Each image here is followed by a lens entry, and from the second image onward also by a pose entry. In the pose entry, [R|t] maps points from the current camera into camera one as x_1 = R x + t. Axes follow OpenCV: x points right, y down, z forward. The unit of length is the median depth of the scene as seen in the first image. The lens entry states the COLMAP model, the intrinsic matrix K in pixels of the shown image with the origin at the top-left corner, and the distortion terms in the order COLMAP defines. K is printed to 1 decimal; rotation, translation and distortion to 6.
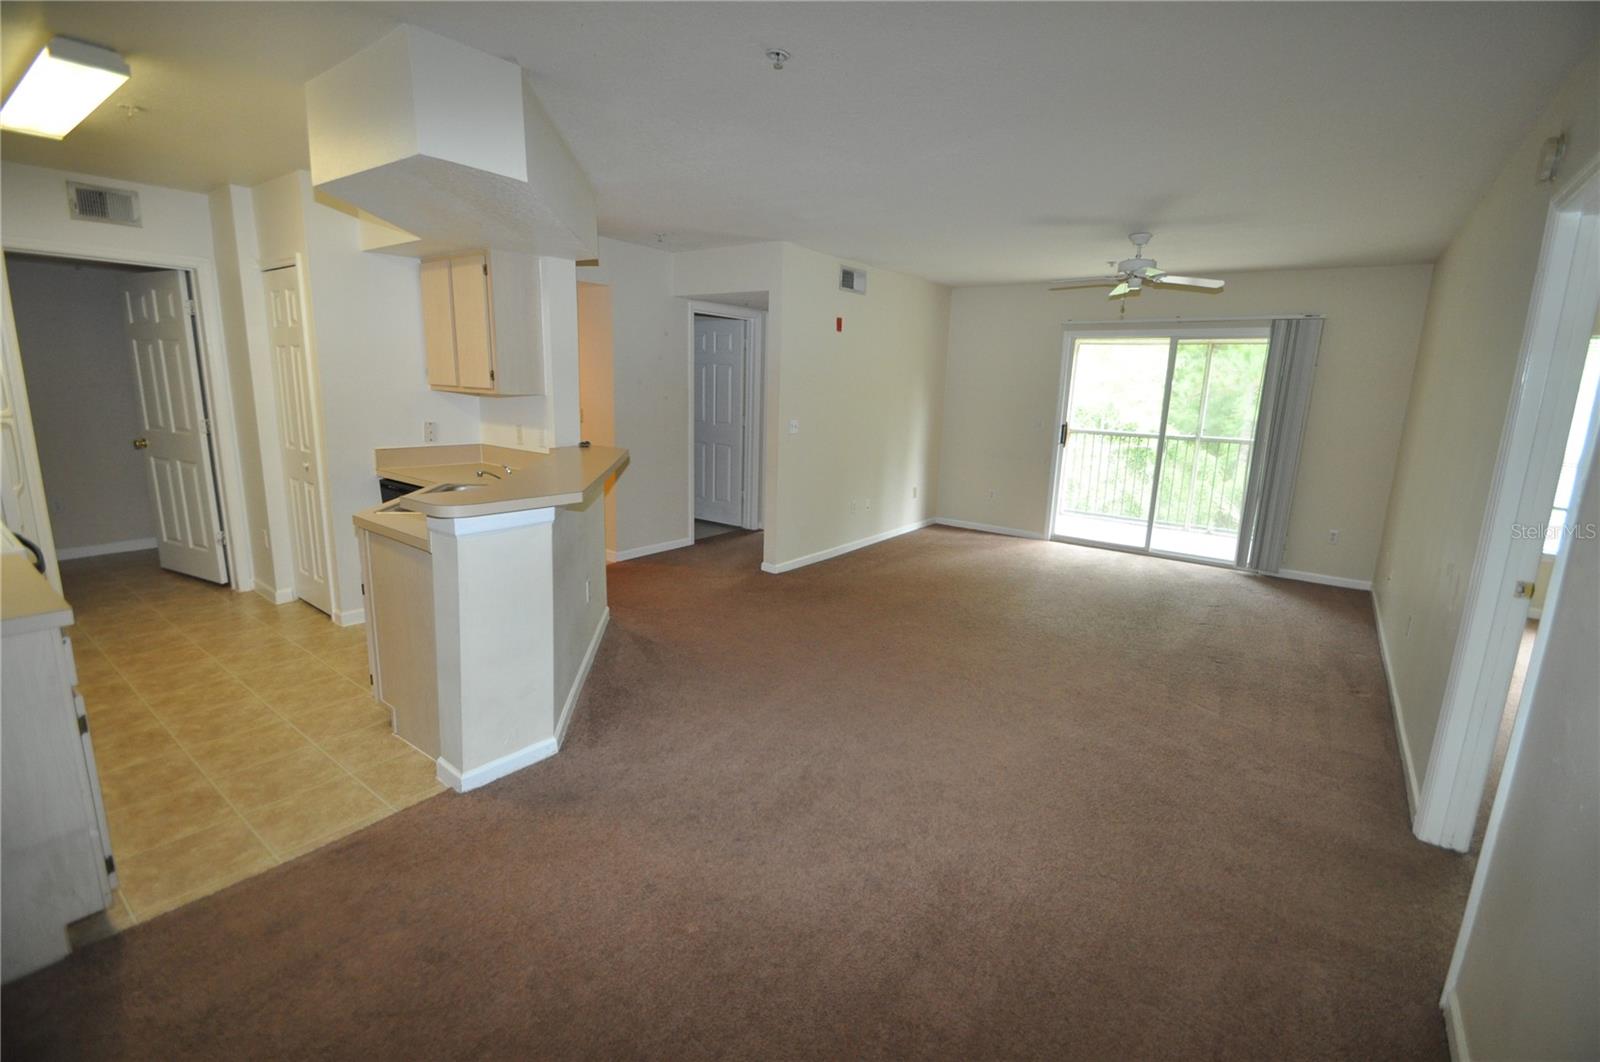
lens RADIAL K [[709.2, 0, 809.4], [0, 709.2, 523.4], [0, 0, 1]] dist [0.000190, -0.000992]
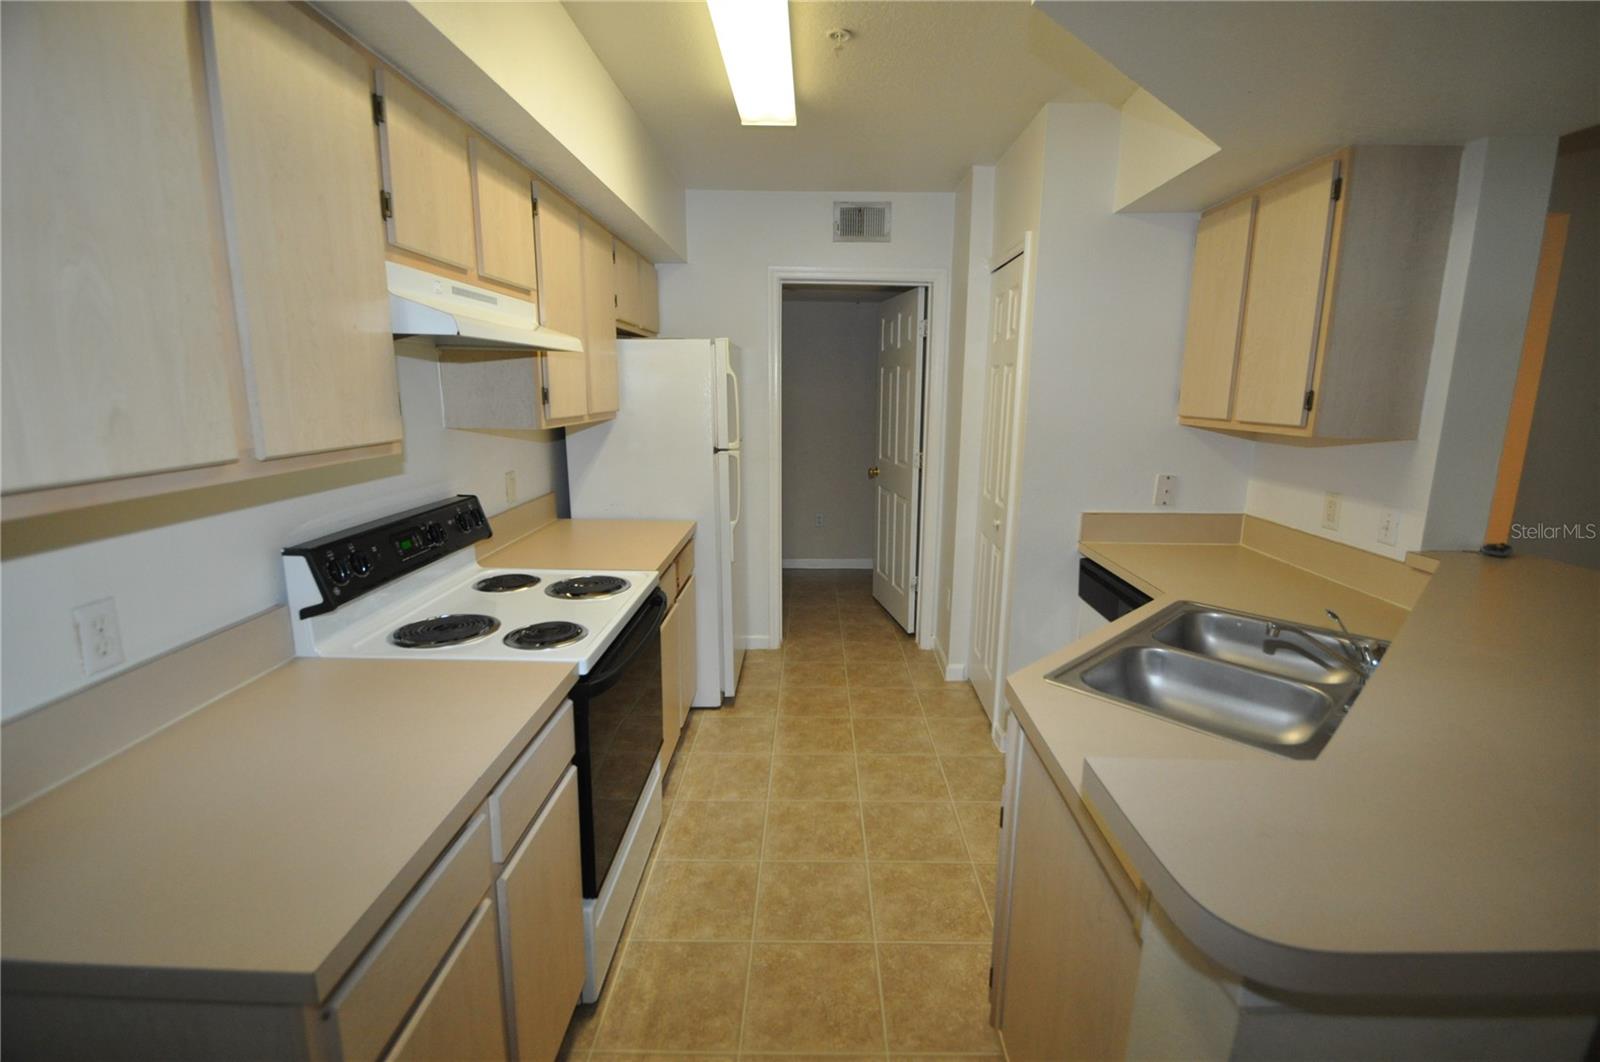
lens RADIAL K [[709.2, 0, 814.0], [0, 709.2, 525.5], [0, 0, 1]] dist [0.000190, -0.000992]
pose [[0.595616, 0.128381, -0.792944, -0.225803], [-0.148621, 0.987715, 0.048280, -0.085348], [0.789401, 0.089091, 0.607379, 0.385325]]
